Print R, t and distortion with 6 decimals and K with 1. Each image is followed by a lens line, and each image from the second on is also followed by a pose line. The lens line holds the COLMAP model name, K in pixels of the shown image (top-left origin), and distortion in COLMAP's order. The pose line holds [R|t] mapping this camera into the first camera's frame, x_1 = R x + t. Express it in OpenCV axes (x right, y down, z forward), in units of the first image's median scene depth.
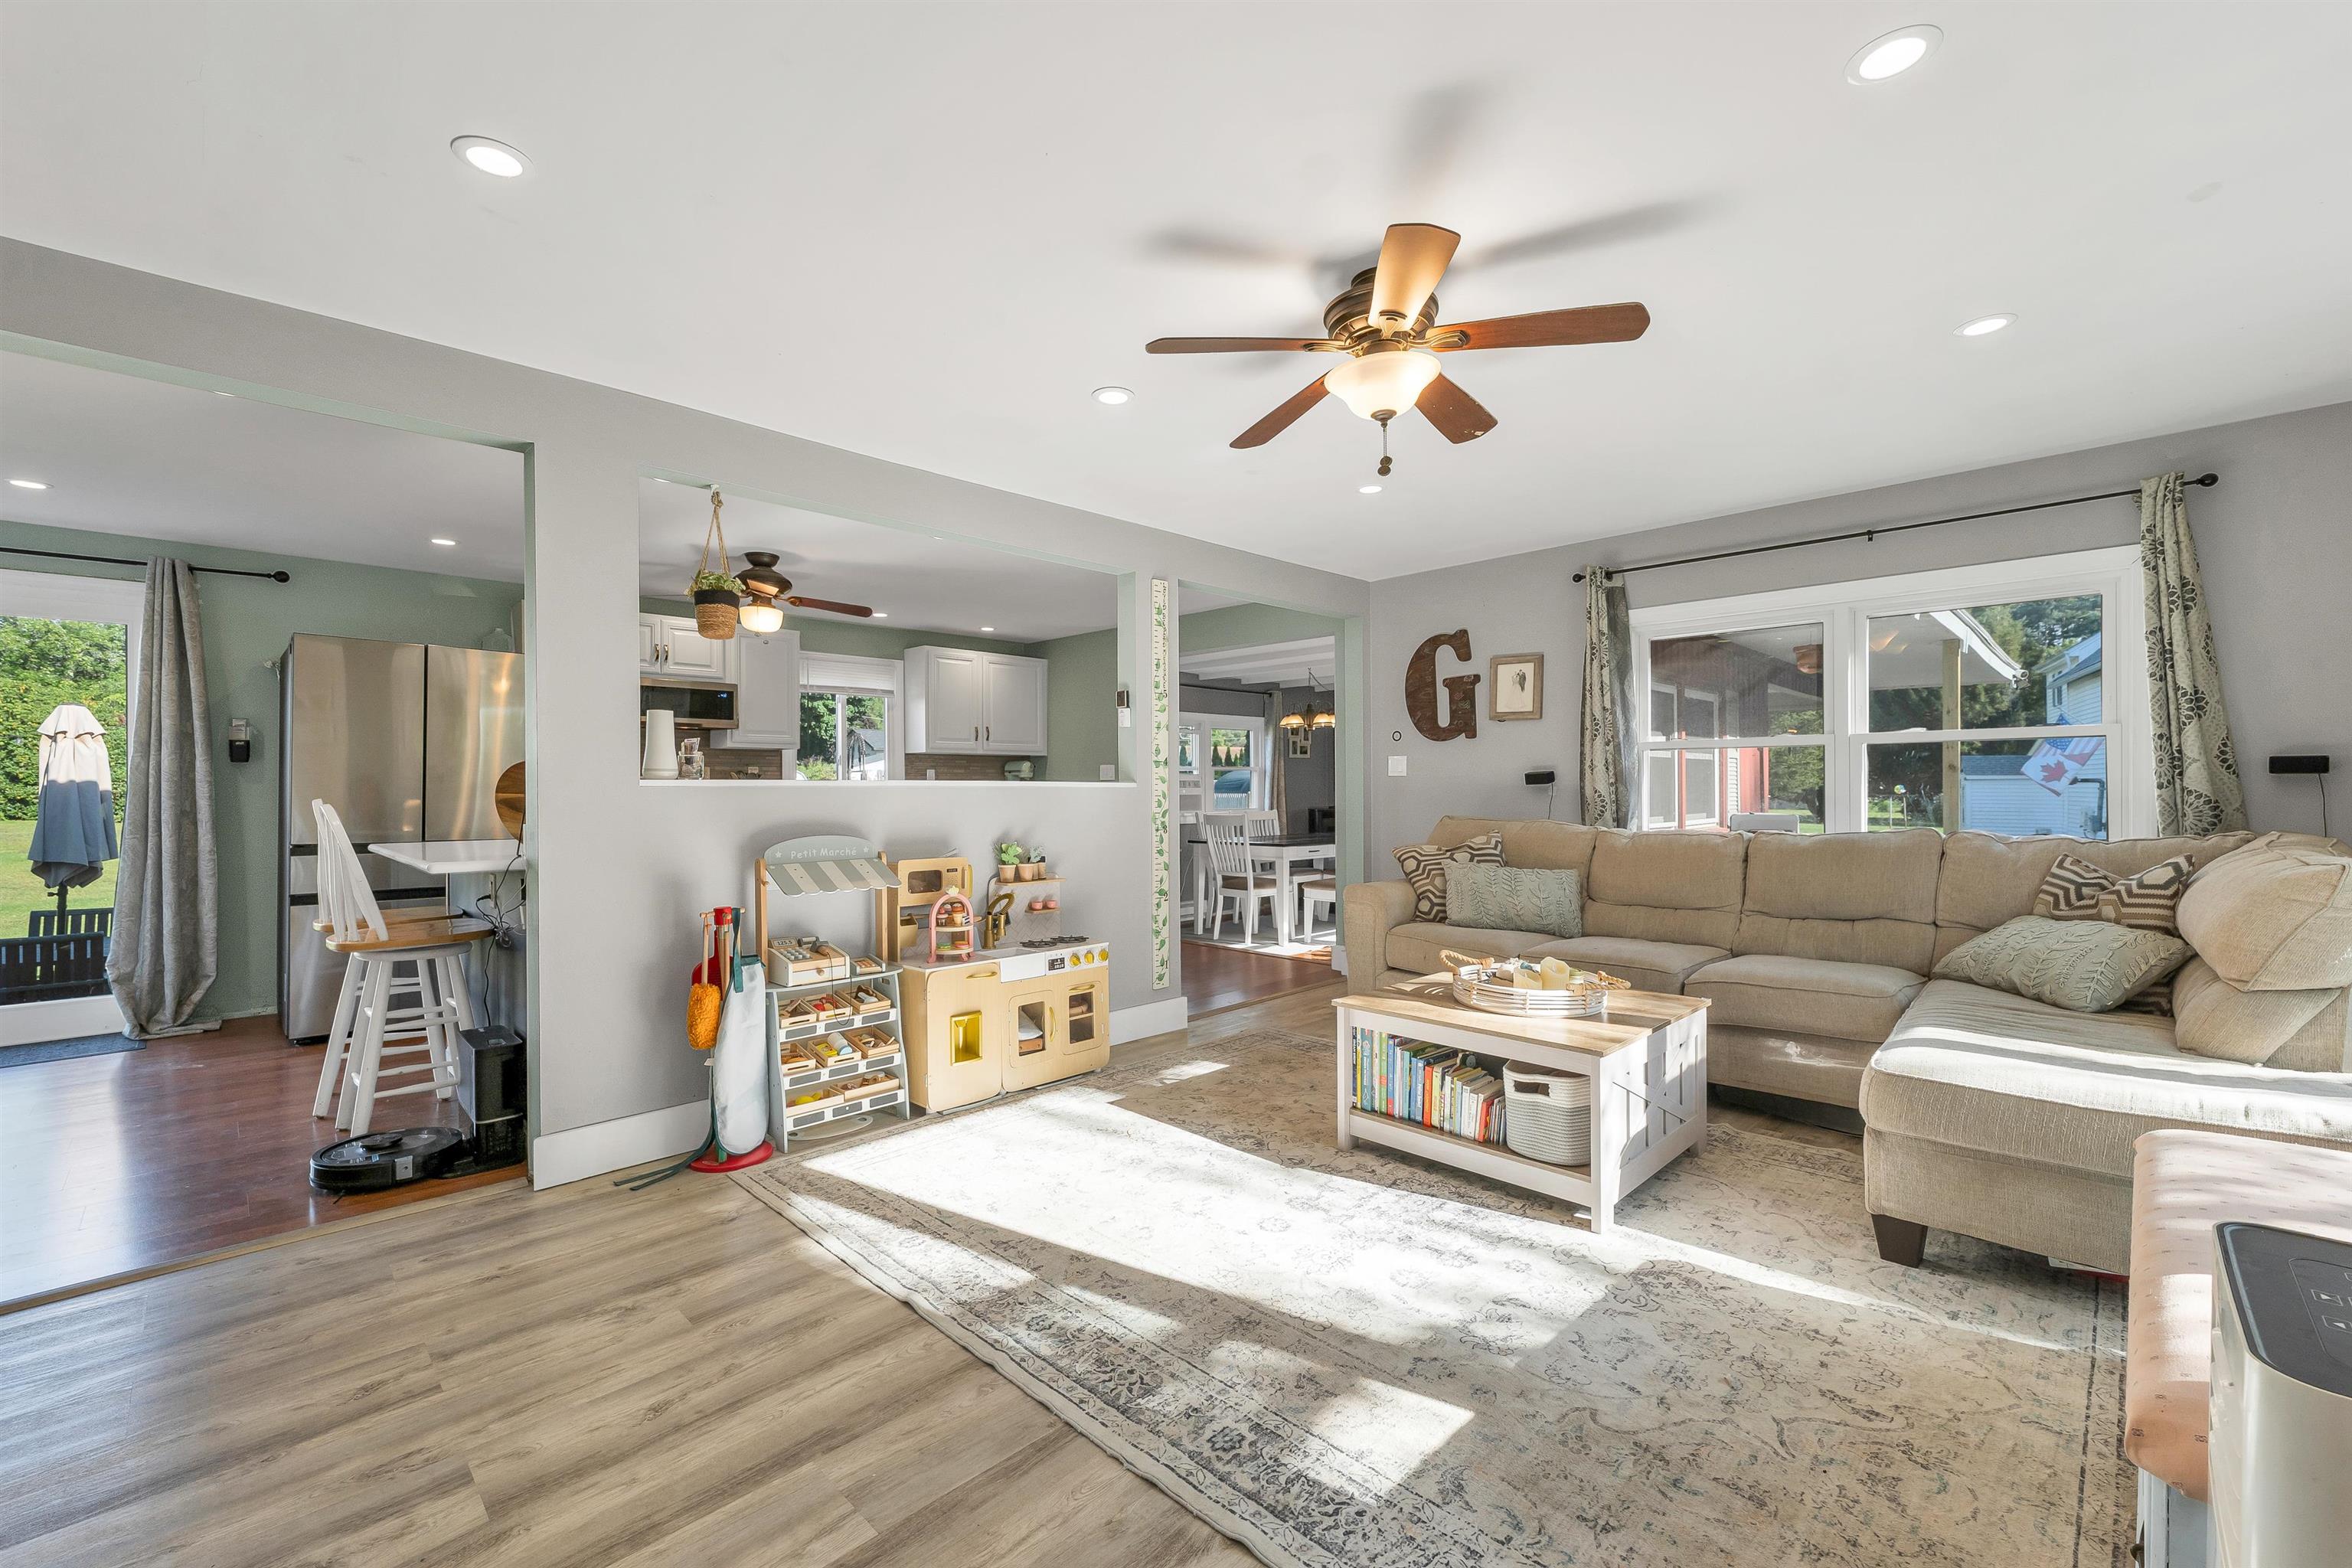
lens RADIAL K [[968.0, 0, 1168.7], [0, 968.0, 789.7], [0, 0, 1]] dist [-0.001886, -0.000204]
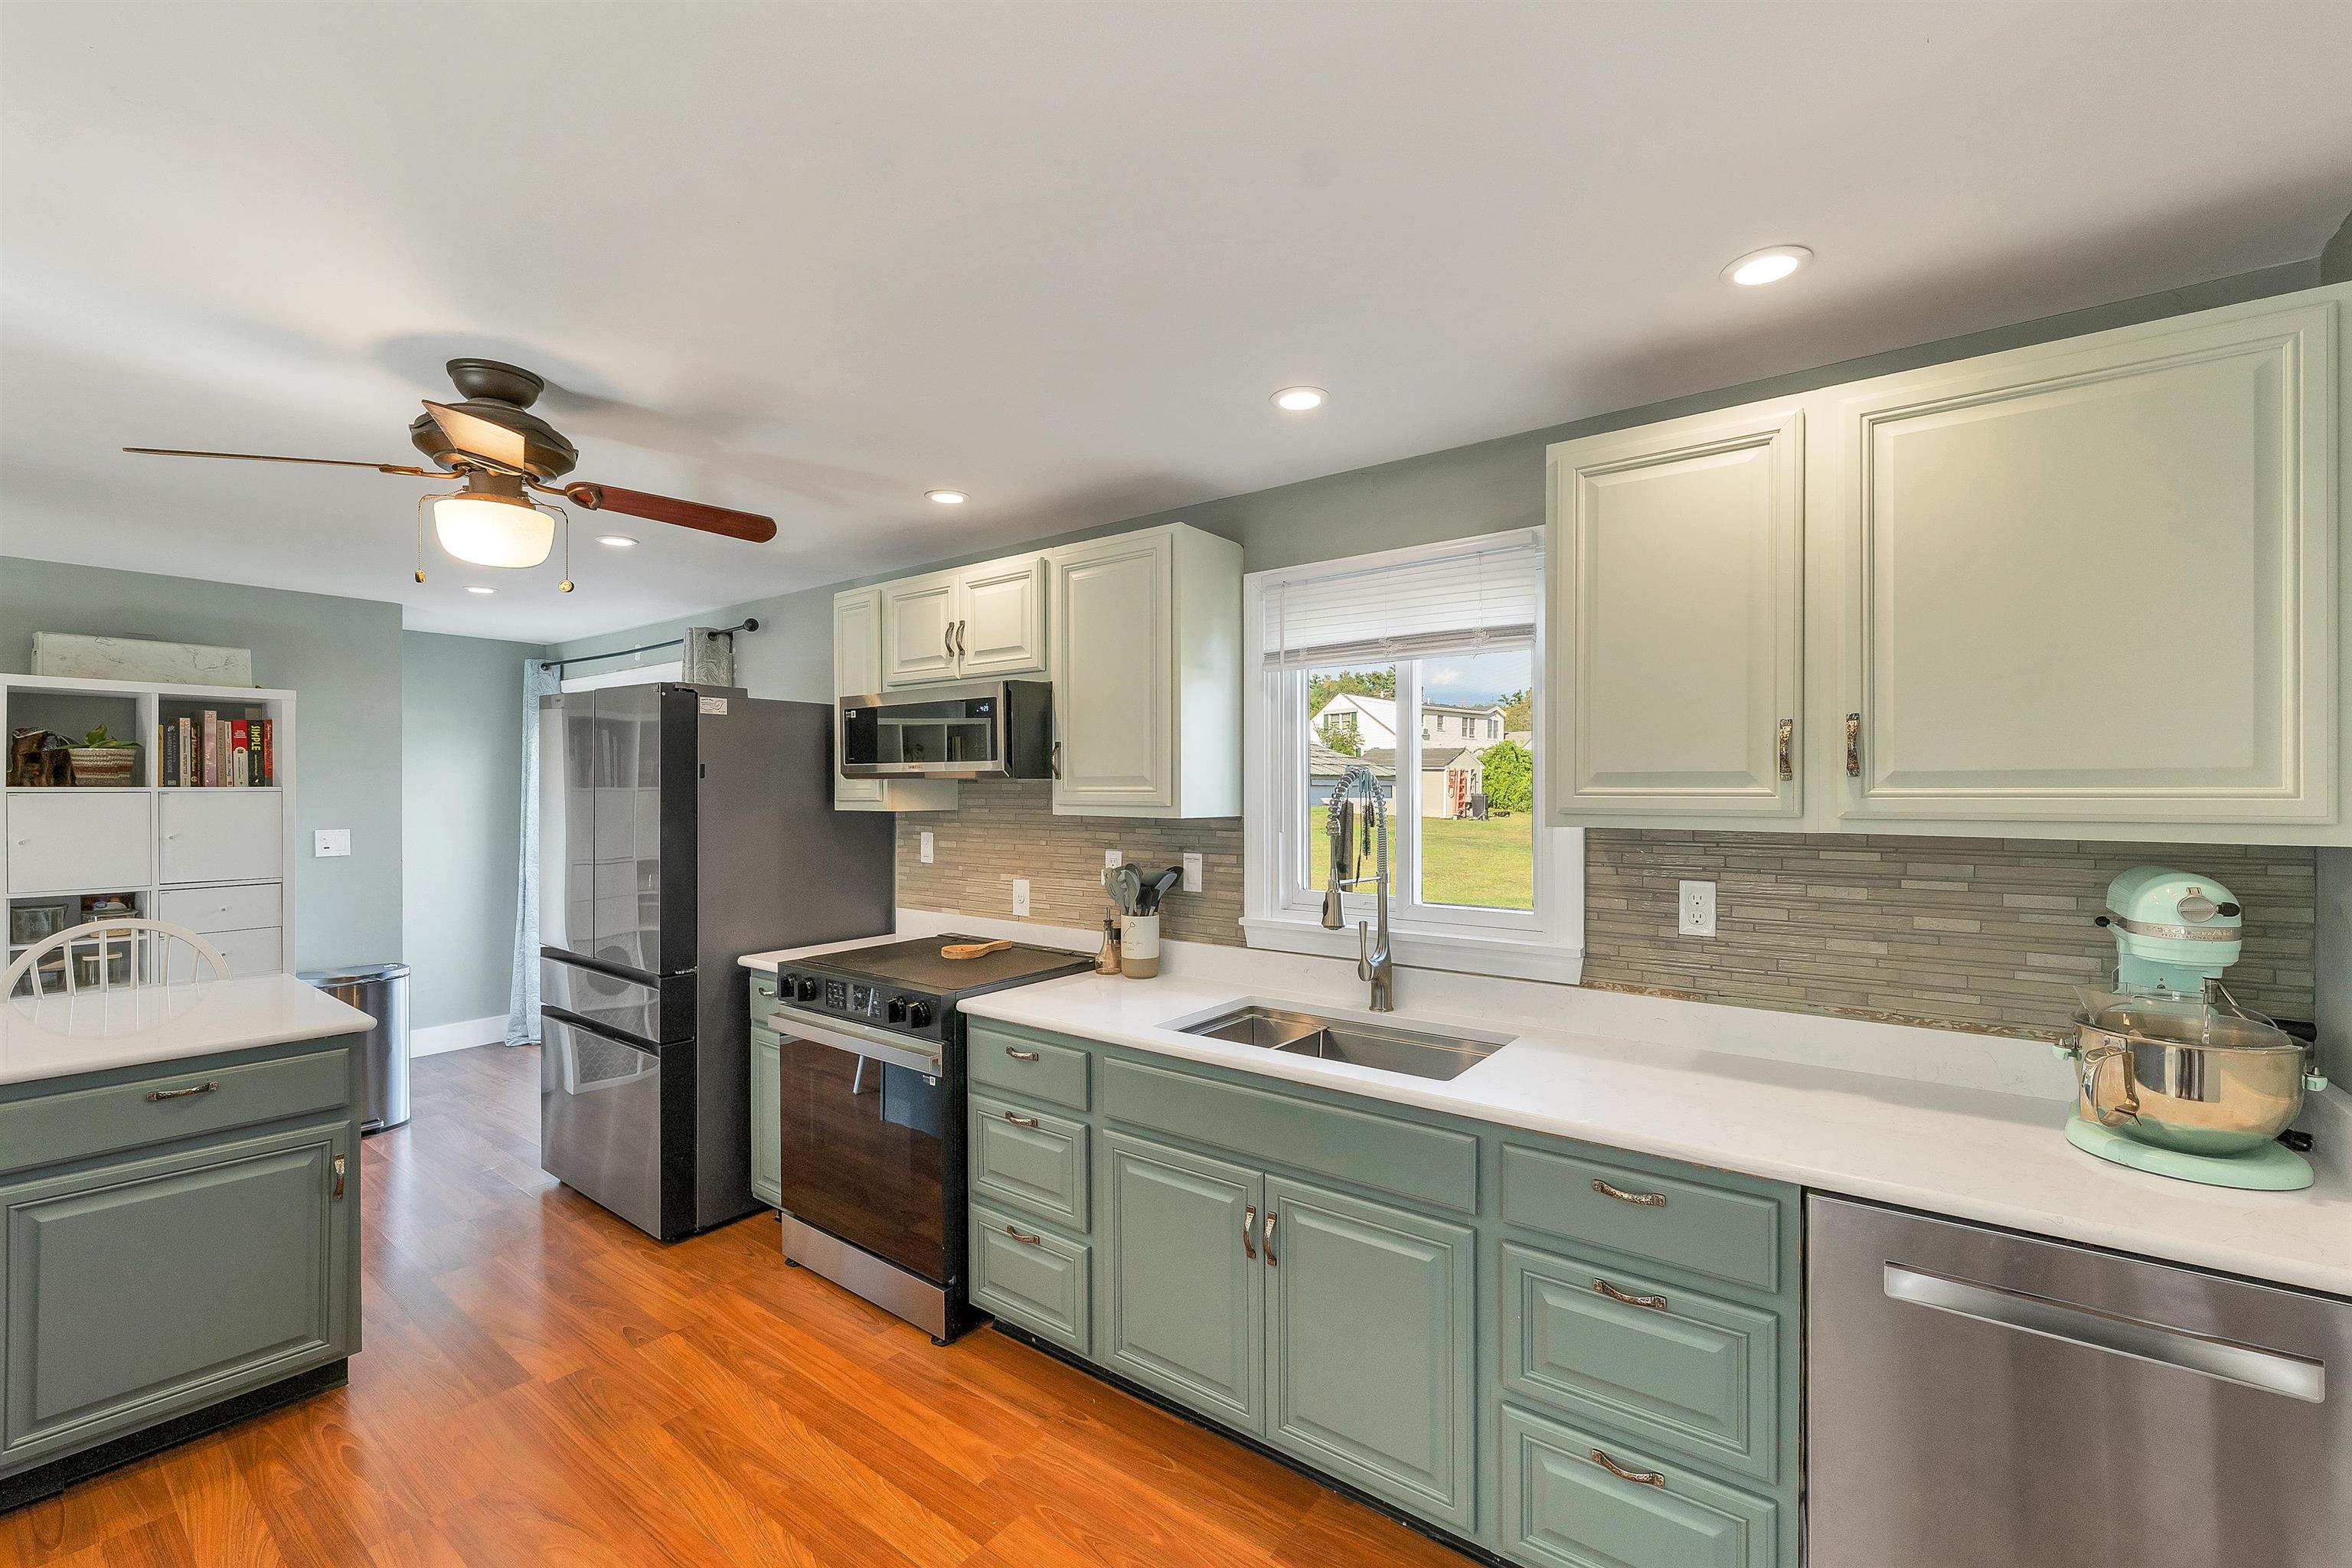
lens RADIAL K [[976.5, 0, 1170.4], [0, 976.5, 791.7], [0, 0, 1]] dist [-0.000198, -0.000242]
pose [[0.134965, 0.007211, -0.990824, 0.032220], [-0.002871, 0.999972, 0.006886, -0.119431], [0.990846, 0.001916, 0.134982, 2.003570]]
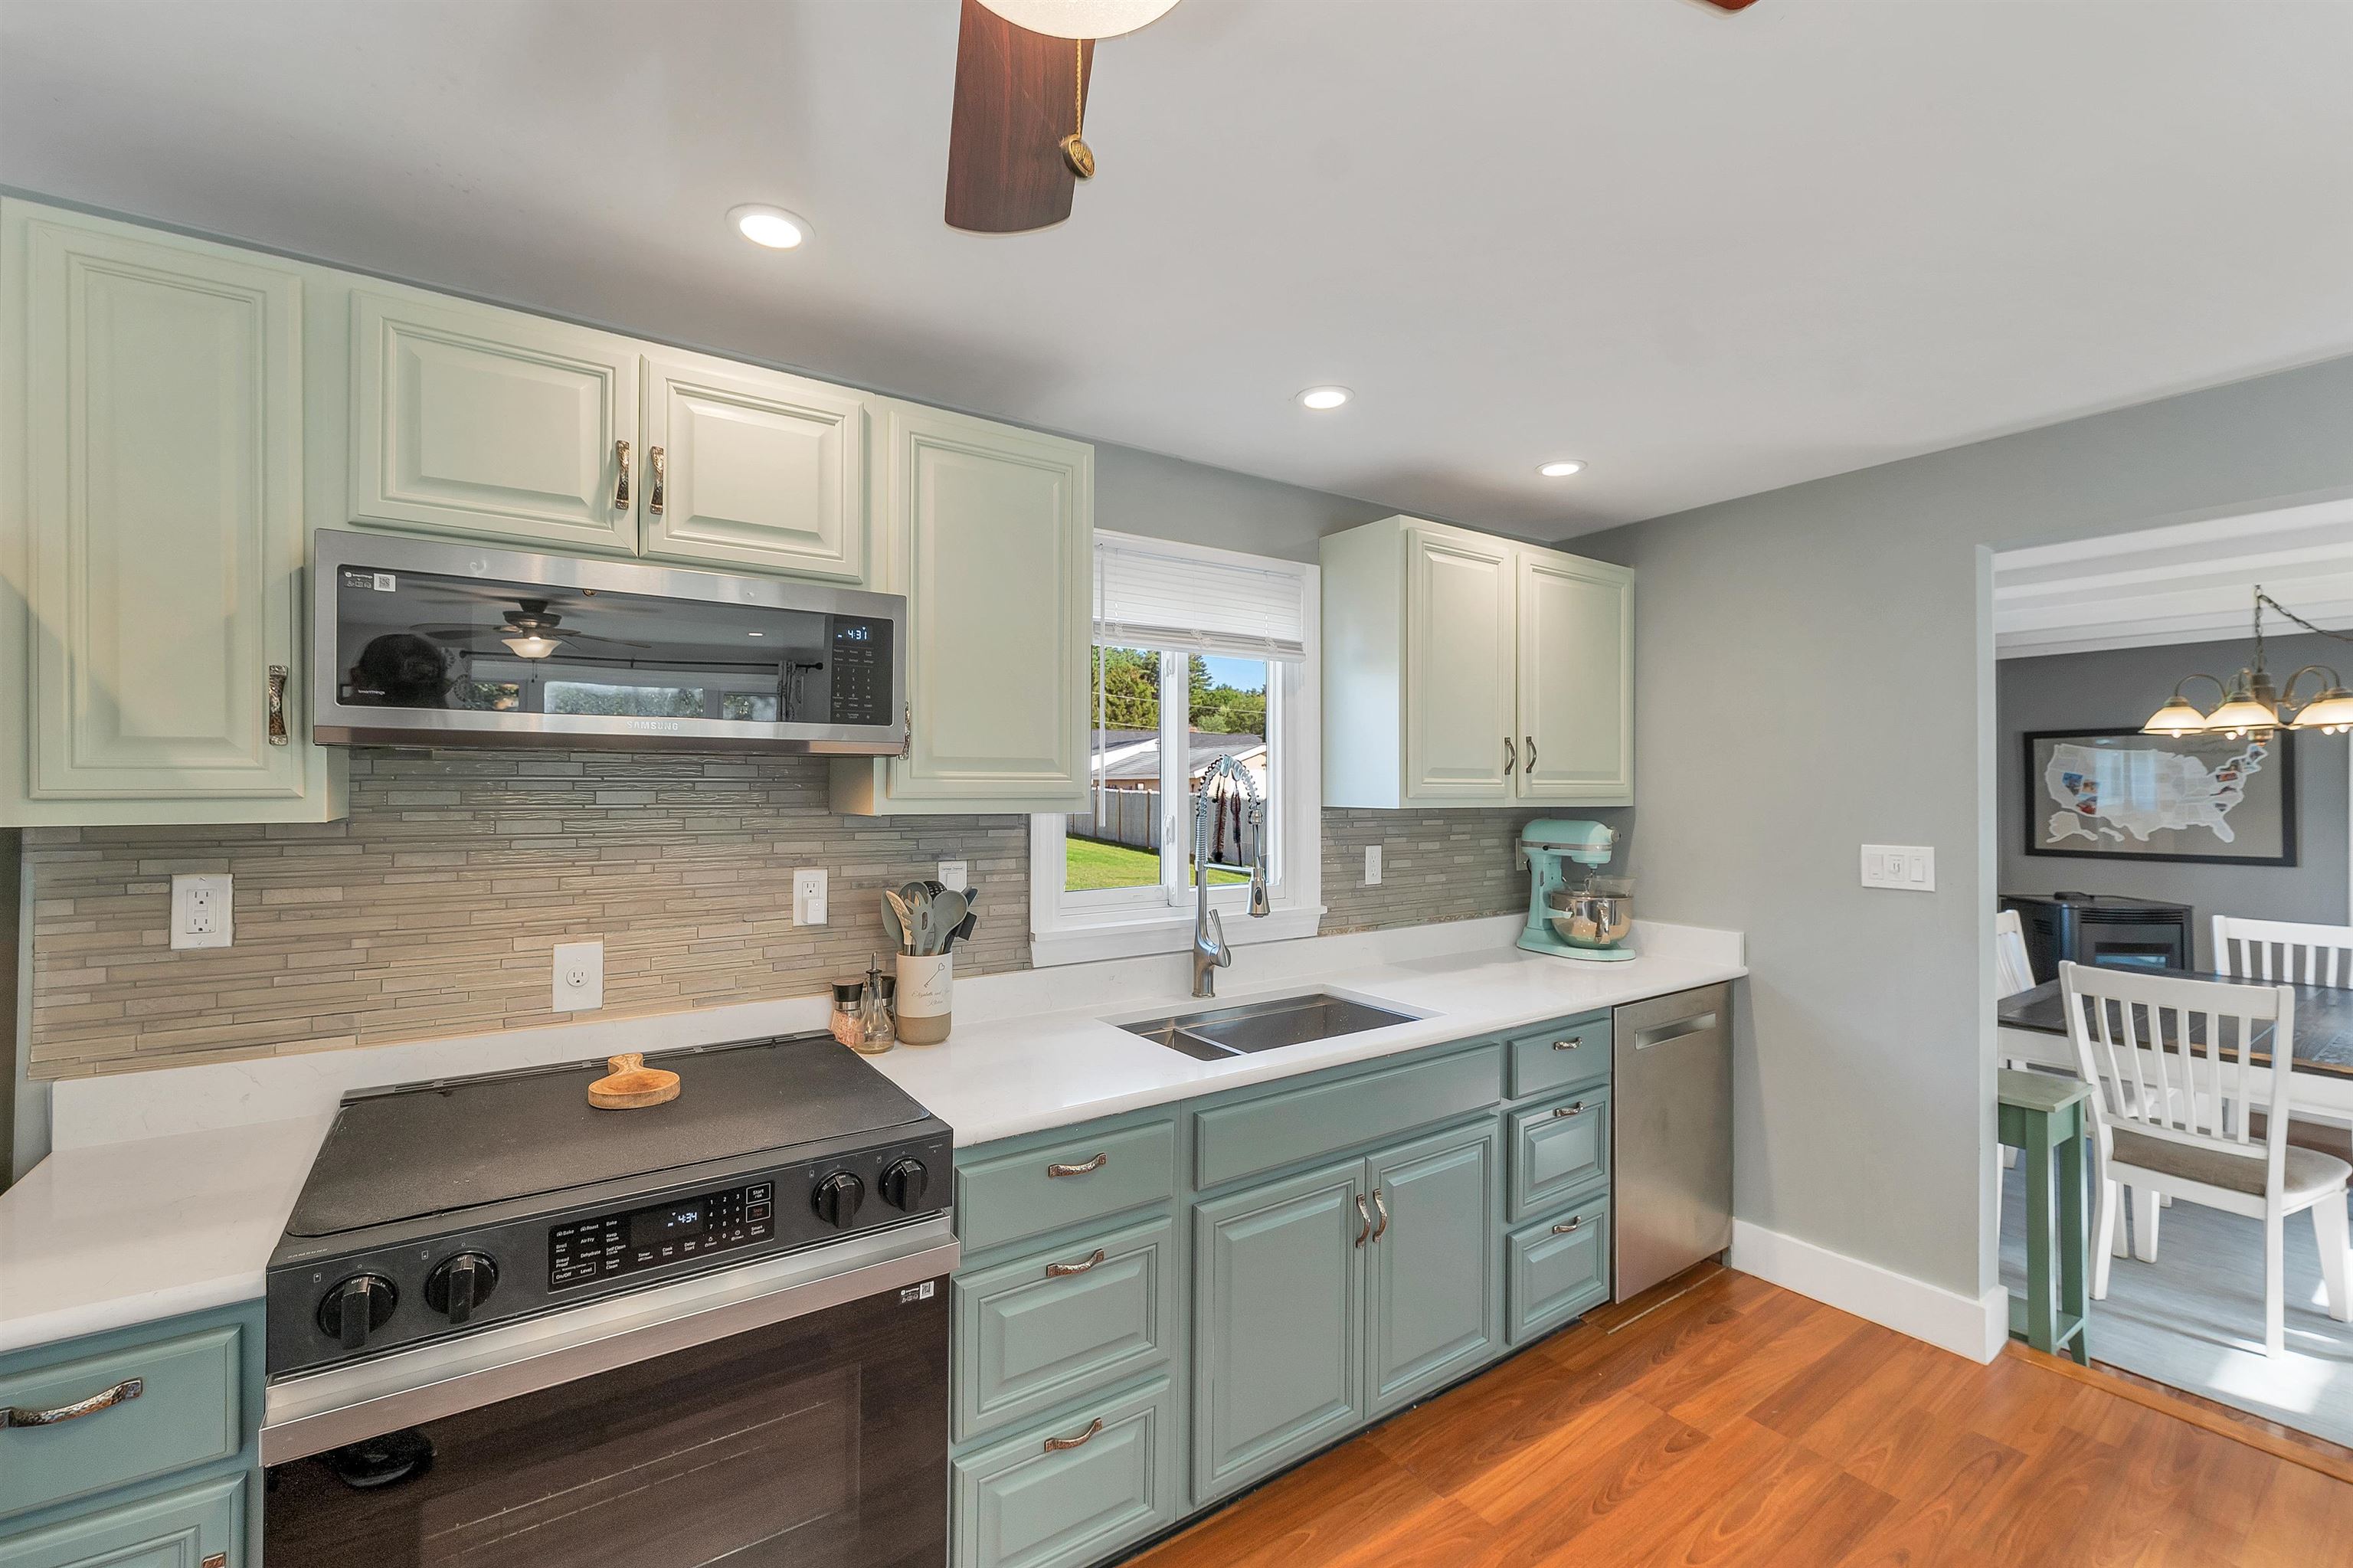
lens RADIAL K [[984.1, 0, 1154.7], [0, 984.1, 780.7], [0, 0, 1]] dist [0.001076, 0.000154]
pose [[0.982414, 0.007366, -0.186572, -0.638289], [-0.008769, 0.999939, -0.006695, -0.108586], [0.186511, 0.008213, 0.982418, 1.457526]]
